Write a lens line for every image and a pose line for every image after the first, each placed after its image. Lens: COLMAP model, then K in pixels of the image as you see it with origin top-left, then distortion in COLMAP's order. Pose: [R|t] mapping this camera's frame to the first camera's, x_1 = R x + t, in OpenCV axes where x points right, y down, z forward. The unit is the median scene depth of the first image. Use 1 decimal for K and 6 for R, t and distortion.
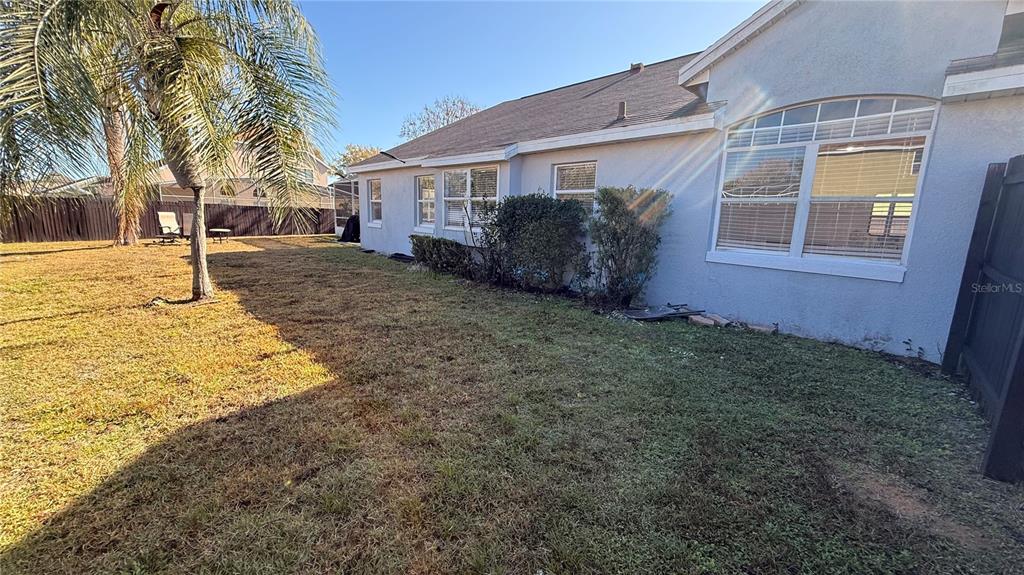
lens RADIAL K [[403.9, 0, 507.2], [0, 403.9, 287.5], [0, 0, 1]] dist [-0.003787, -0.000150]
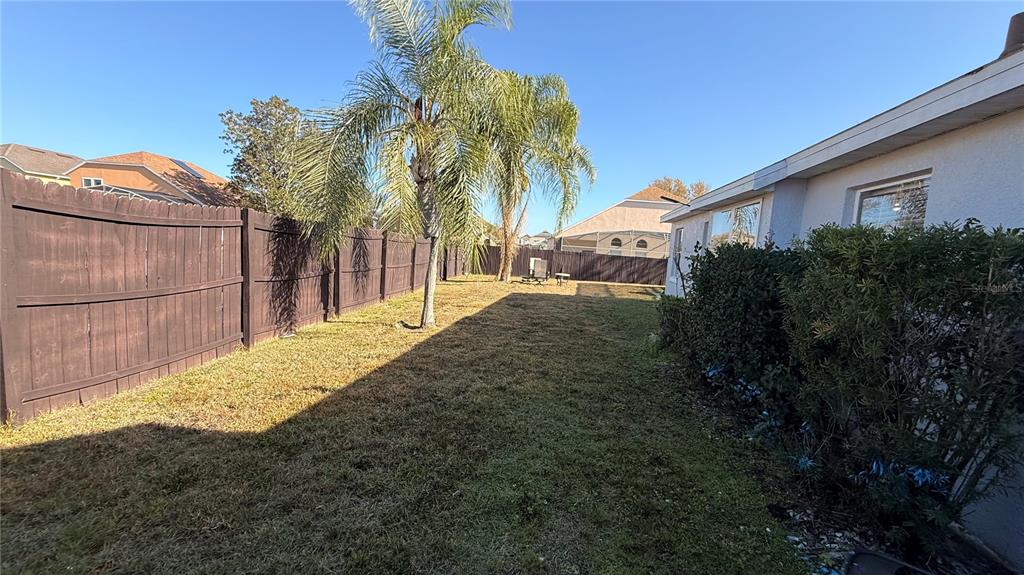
lens RADIAL K [[403.9, 0, 510.6], [0, 403.9, 287.8], [0, 0, 1]] dist [-0.003787, -0.000150]
pose [[0.605463, 0.086974, -0.791107, 0.262969], [-0.185160, 0.982129, -0.033734, -0.073970], [0.774035, 0.166906, 0.610747, 0.344848]]
